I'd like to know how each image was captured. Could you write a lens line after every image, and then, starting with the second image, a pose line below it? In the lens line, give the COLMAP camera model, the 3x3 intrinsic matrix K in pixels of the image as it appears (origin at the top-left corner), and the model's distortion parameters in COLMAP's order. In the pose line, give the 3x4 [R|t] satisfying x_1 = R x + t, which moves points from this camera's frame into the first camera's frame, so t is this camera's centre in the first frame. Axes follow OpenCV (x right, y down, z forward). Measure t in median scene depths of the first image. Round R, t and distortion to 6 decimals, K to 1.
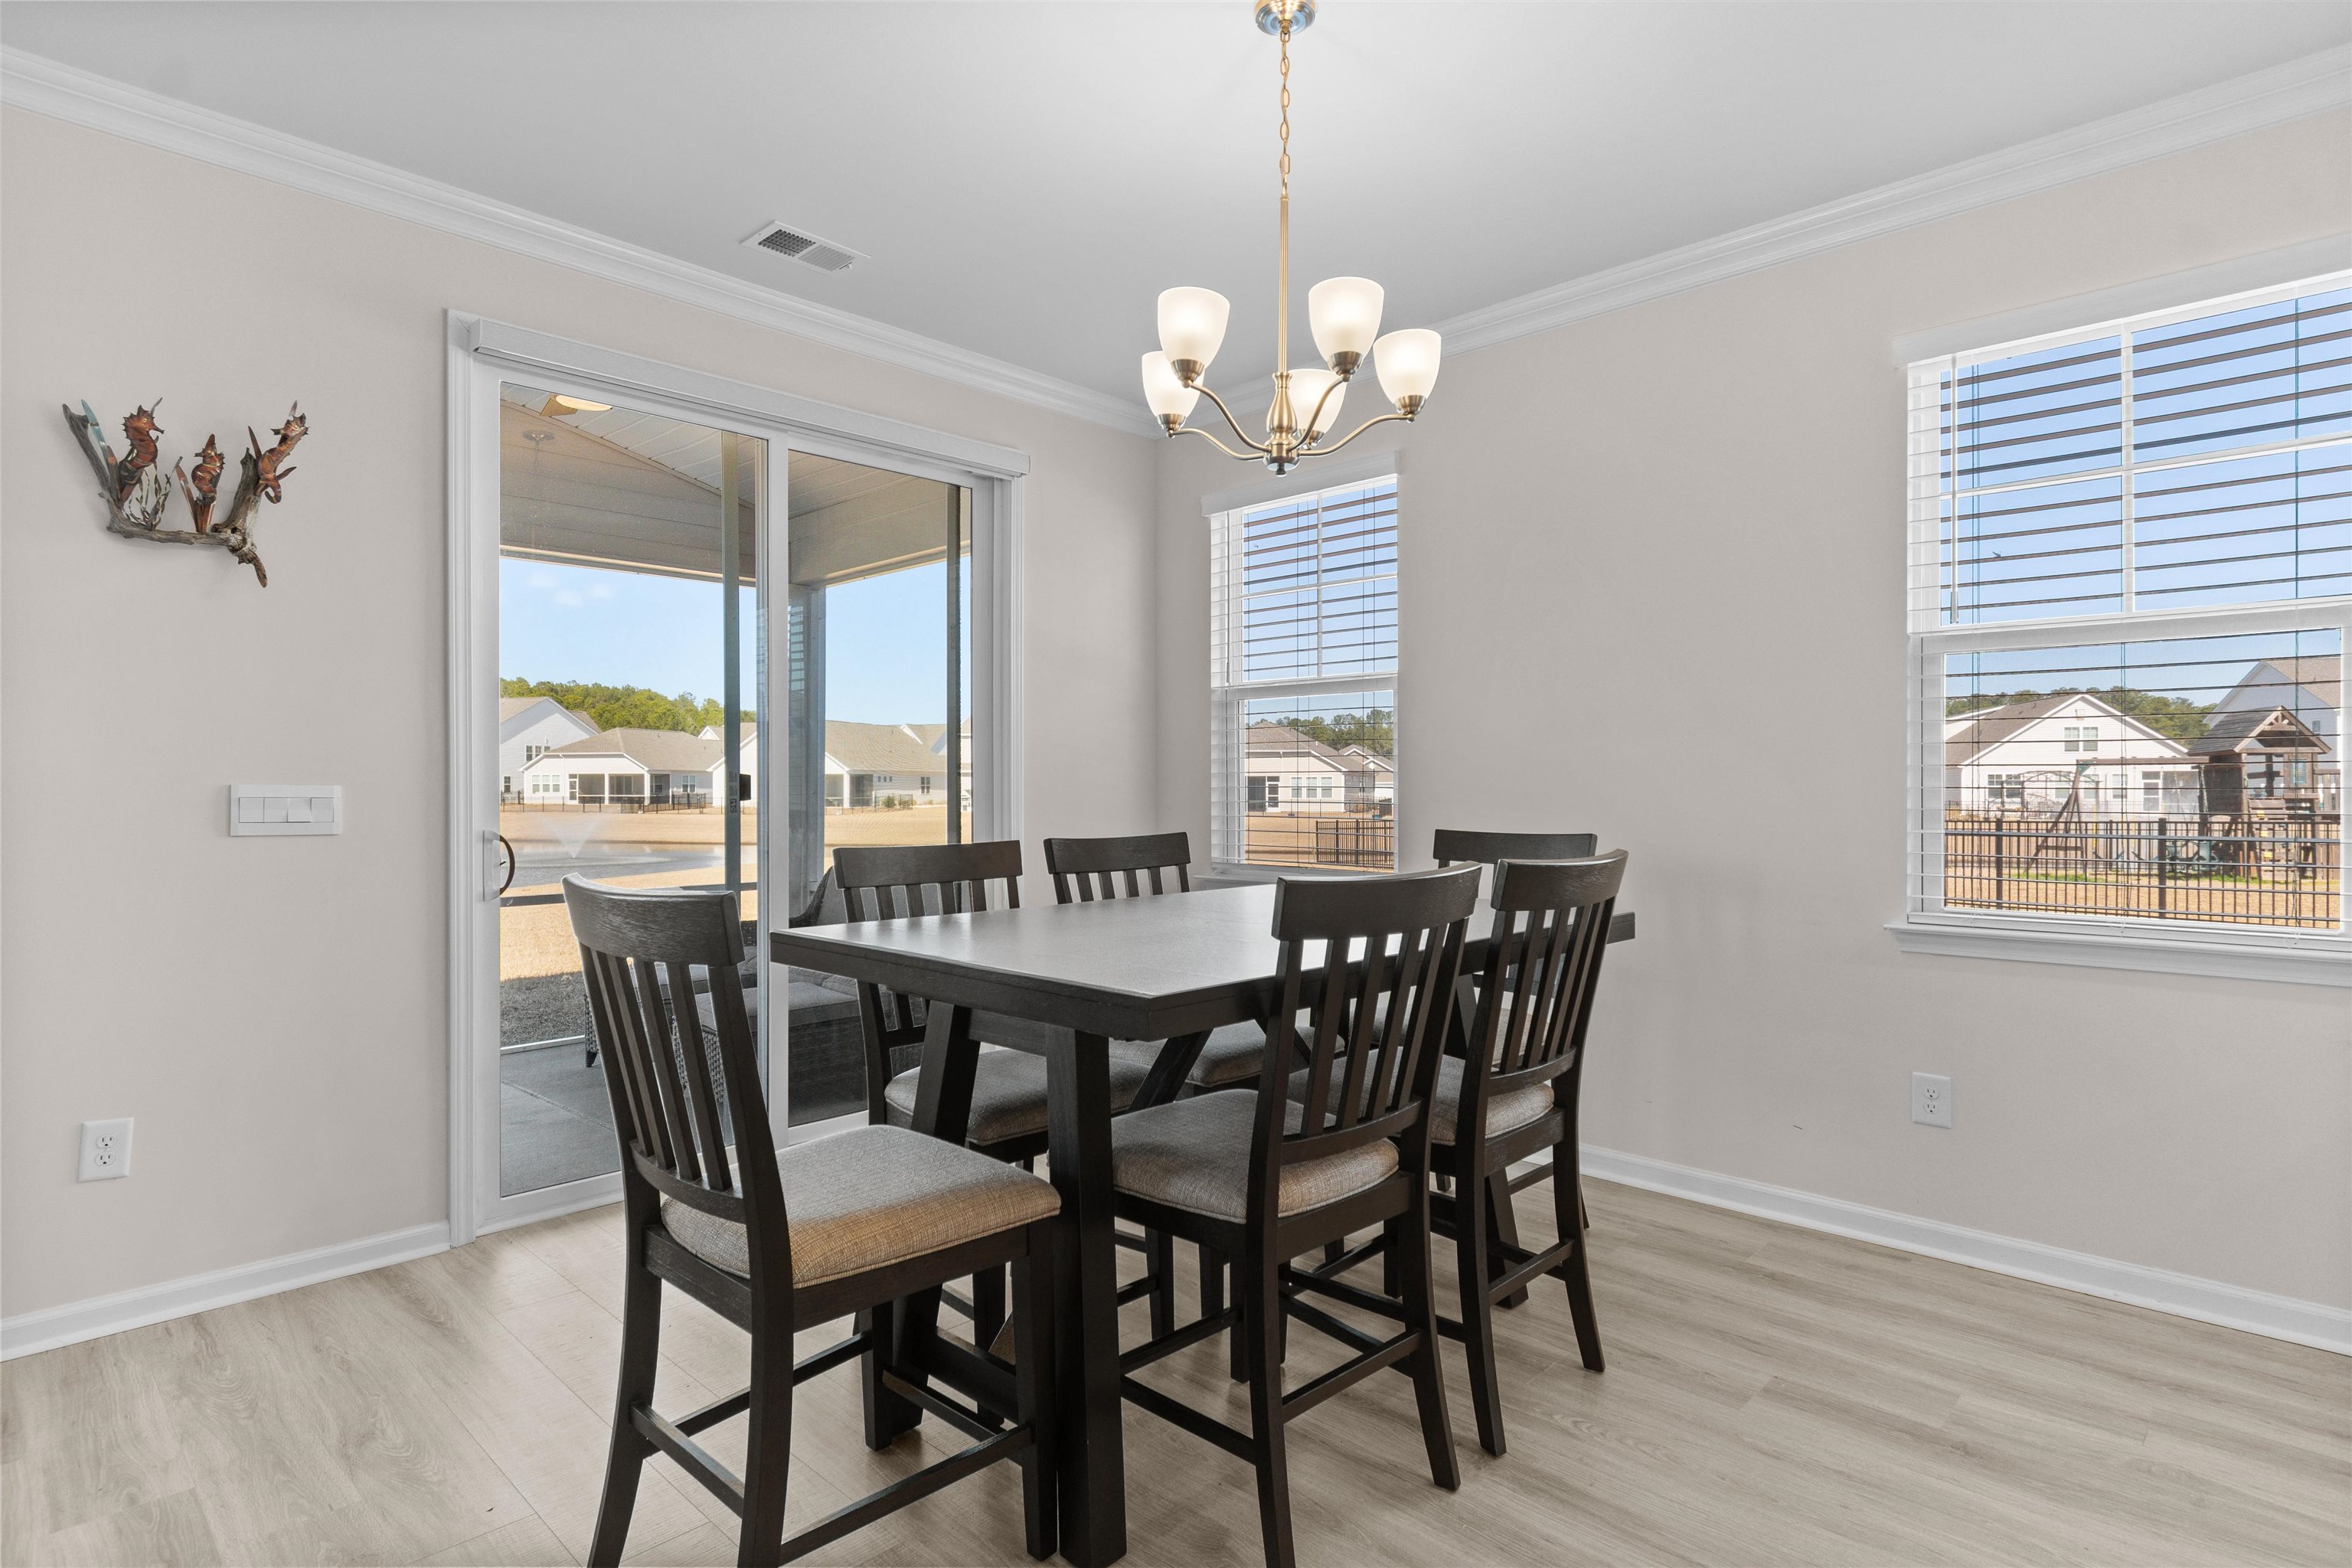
lens RADIAL K [[1201.8, 0, 1176.0], [0, 1201.8, 784.0], [0, 0, 1]] dist [0.000976, 0.000592]
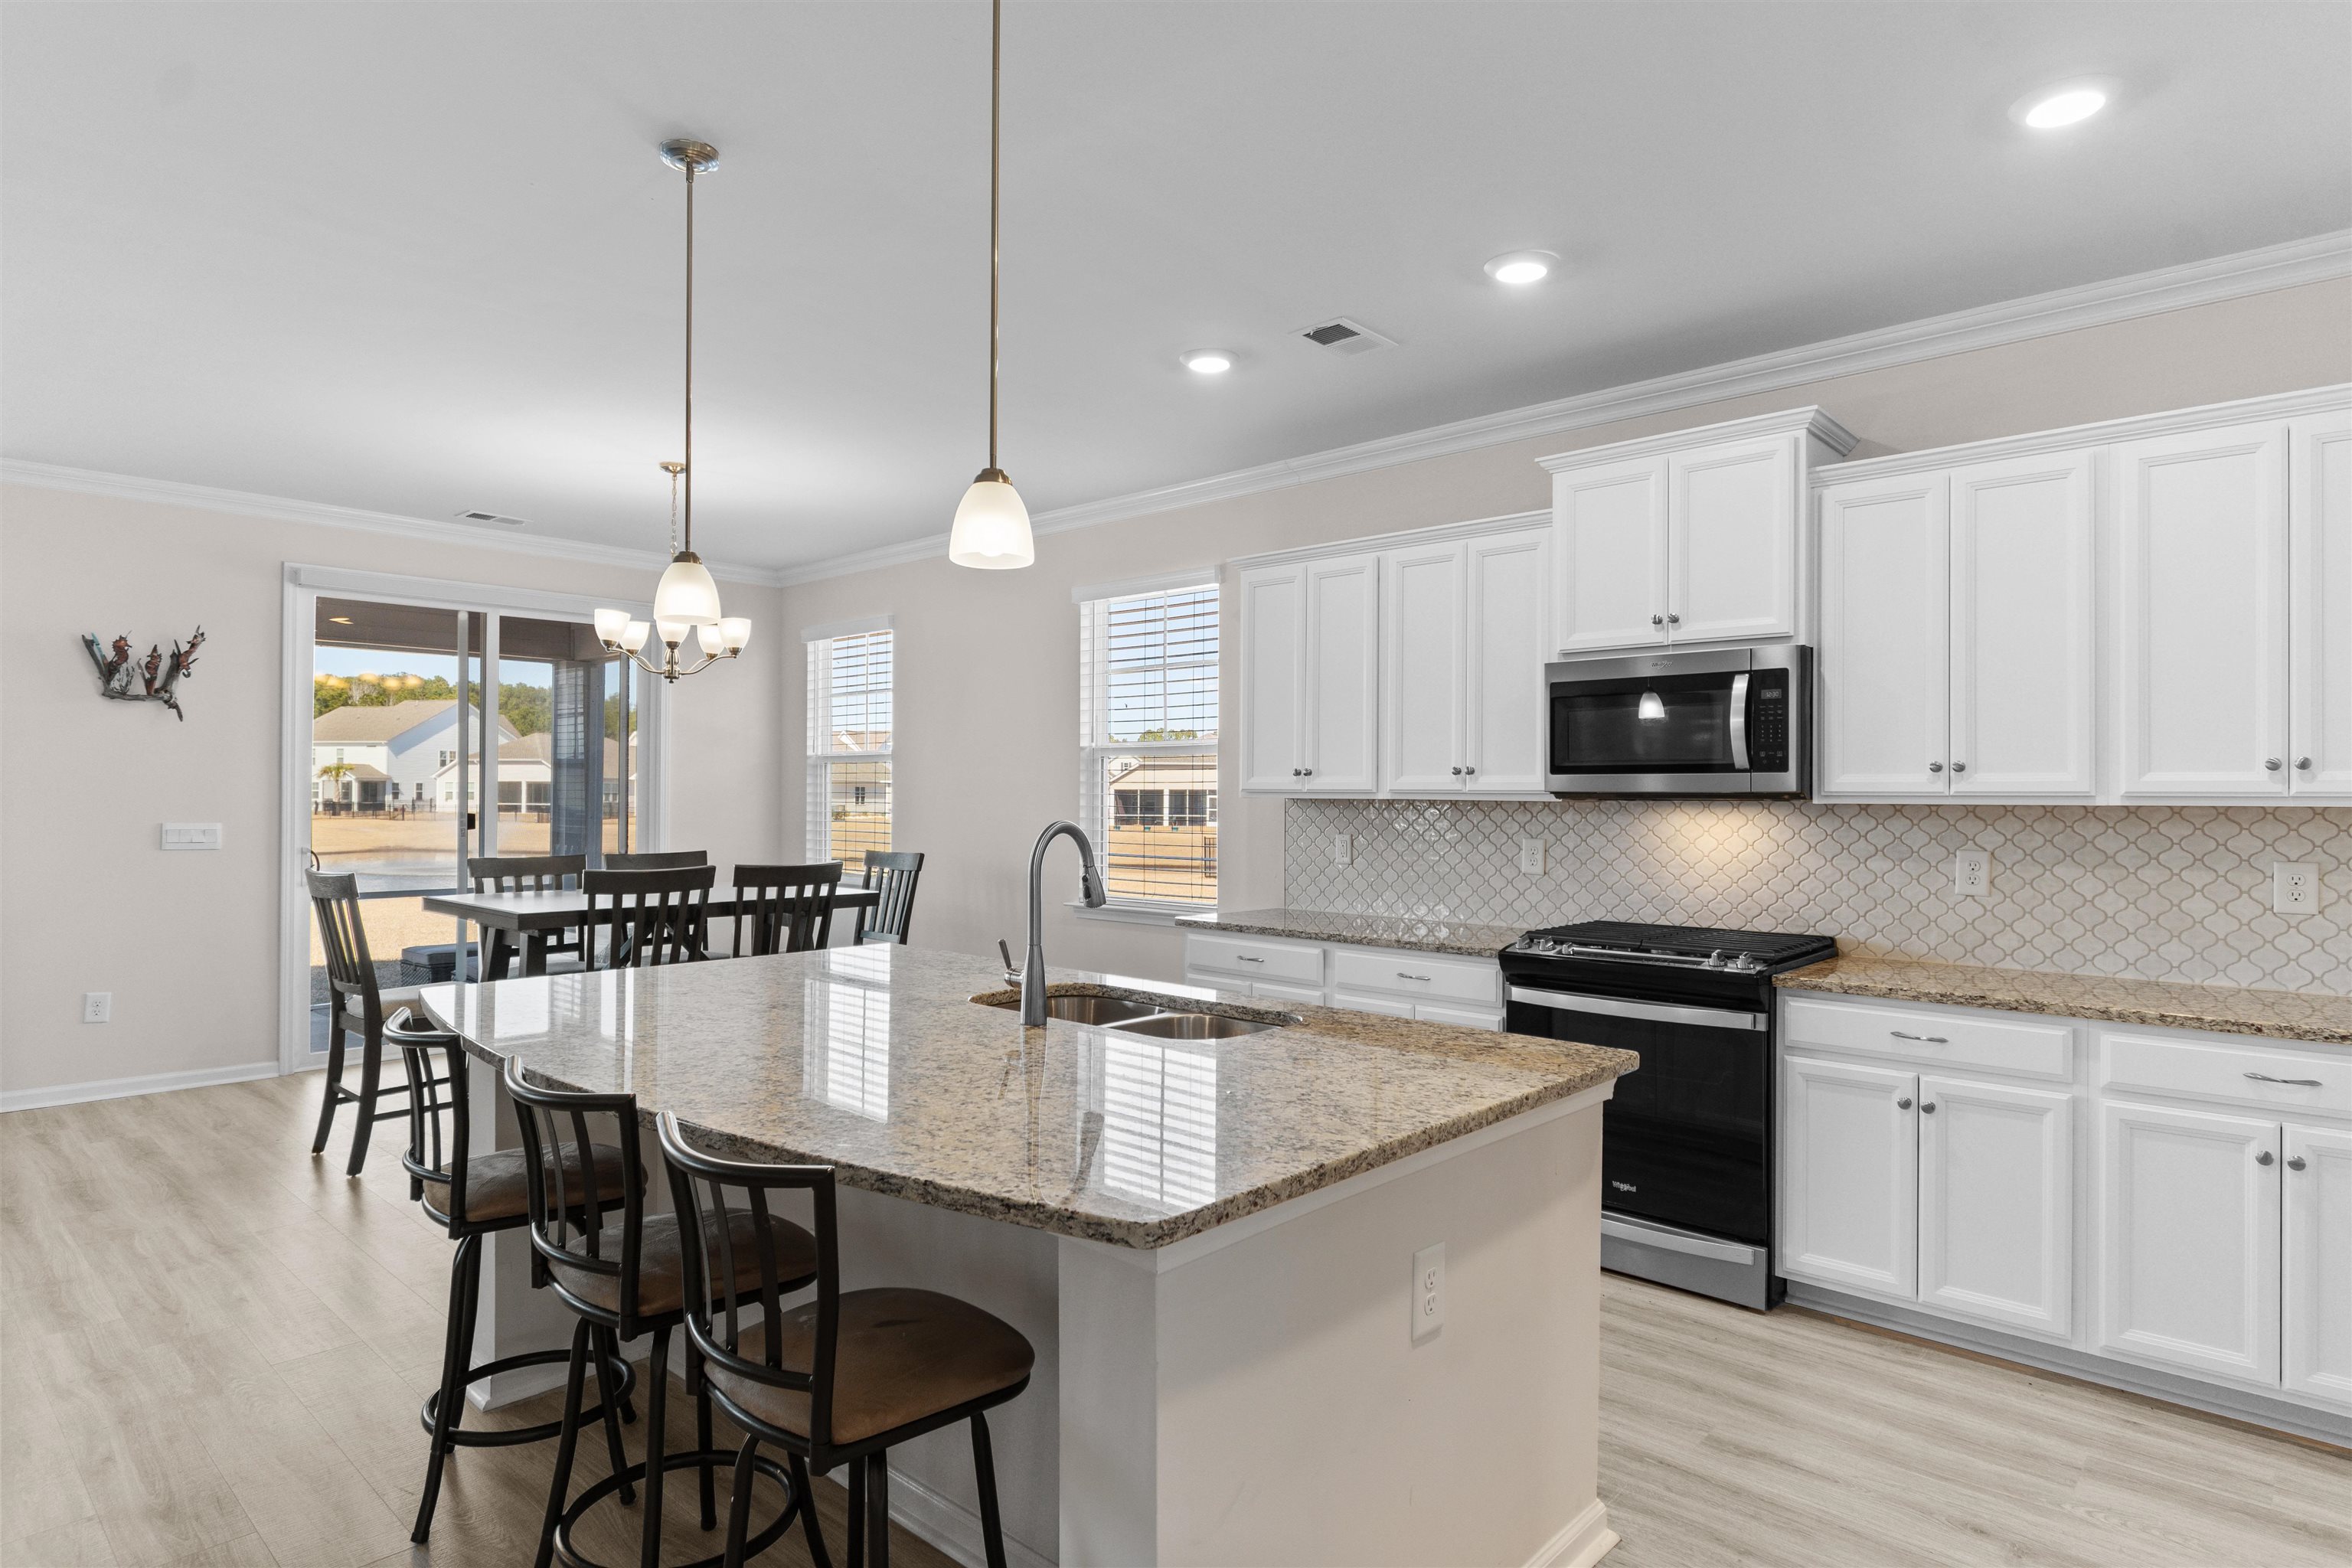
lens RADIAL K [[1276.4, 0, 1176.0], [0, 1276.4, 784.0], [0, 0, 1]] dist [-0.000711, -0.001728]
pose [[0.999693, 0.007977, 0.023440, 0.796581], [-0.007783, 0.999935, -0.008350, -0.058125], [-0.023505, 0.008165, 0.999690, -1.090393]]
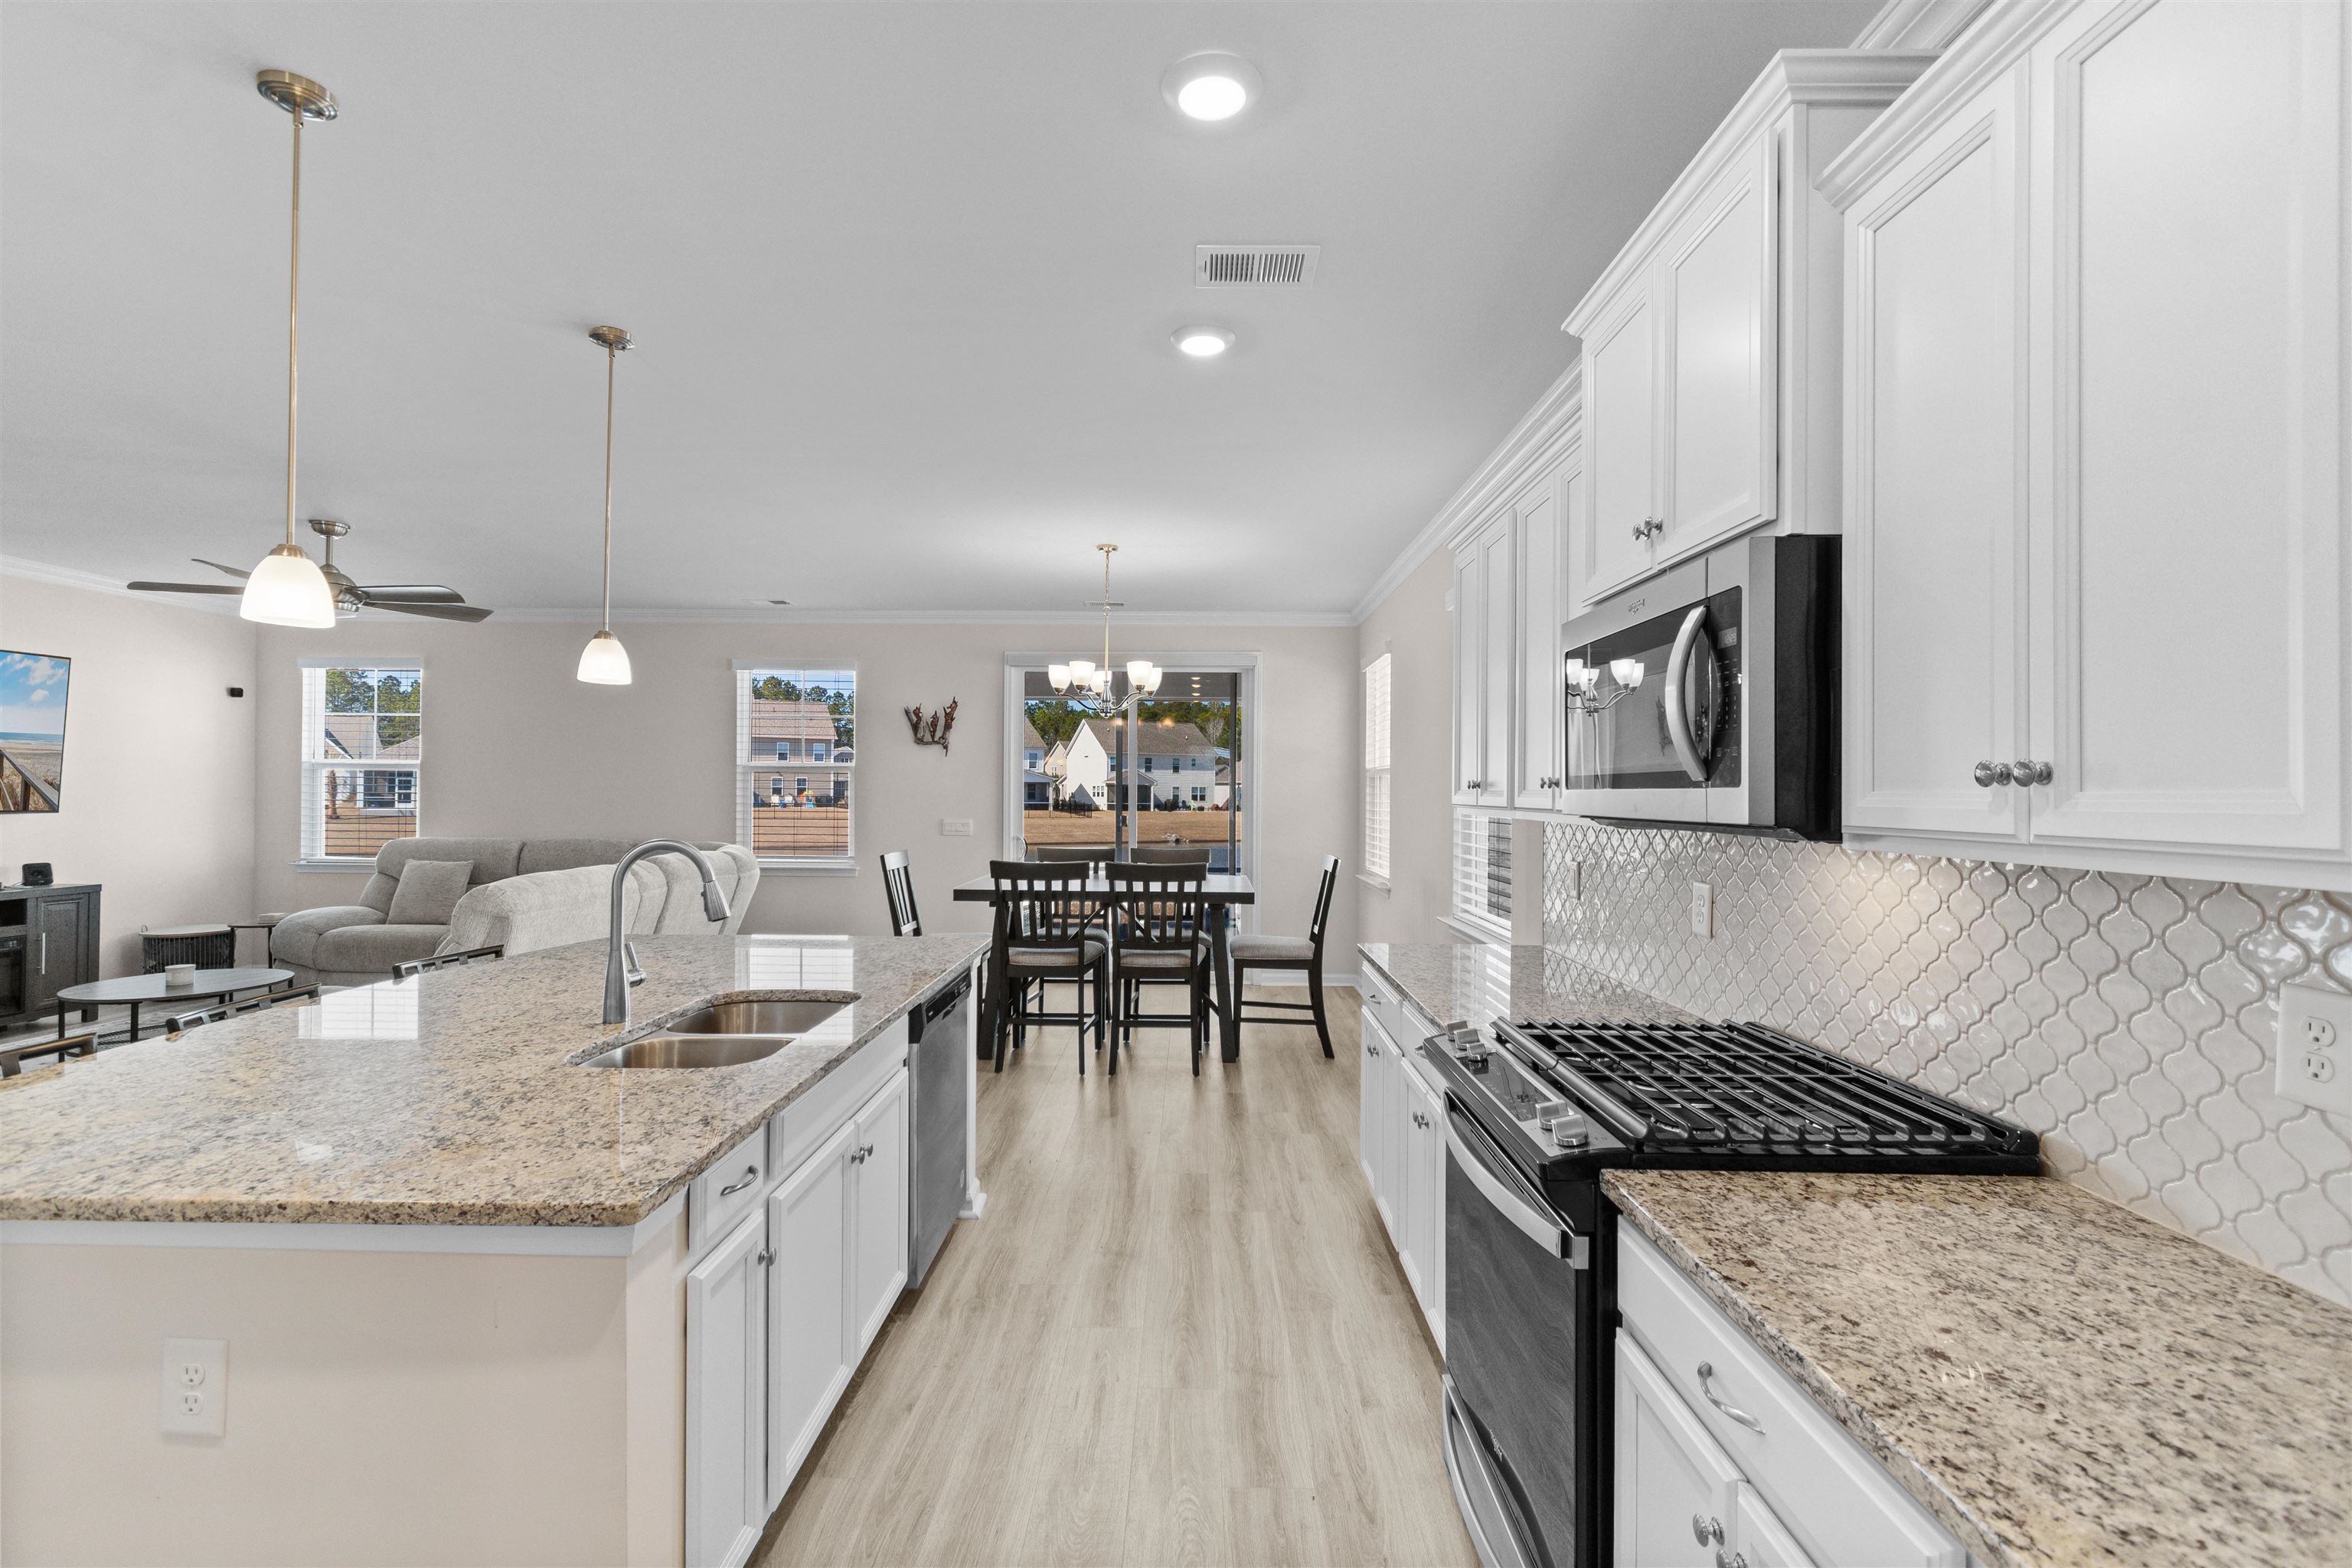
lens RADIAL K [[1026.0, 0, 1176.0], [0, 1026.0, 784.0], [0, 0, 1]] dist [-0.001247, -0.000015]
pose [[0.682792, 0.000815, -0.730612, 1.624252], [-0.007966, 0.999948, -0.006329, -0.080295], [0.730569, 0.010142, 0.682763, -0.400219]]
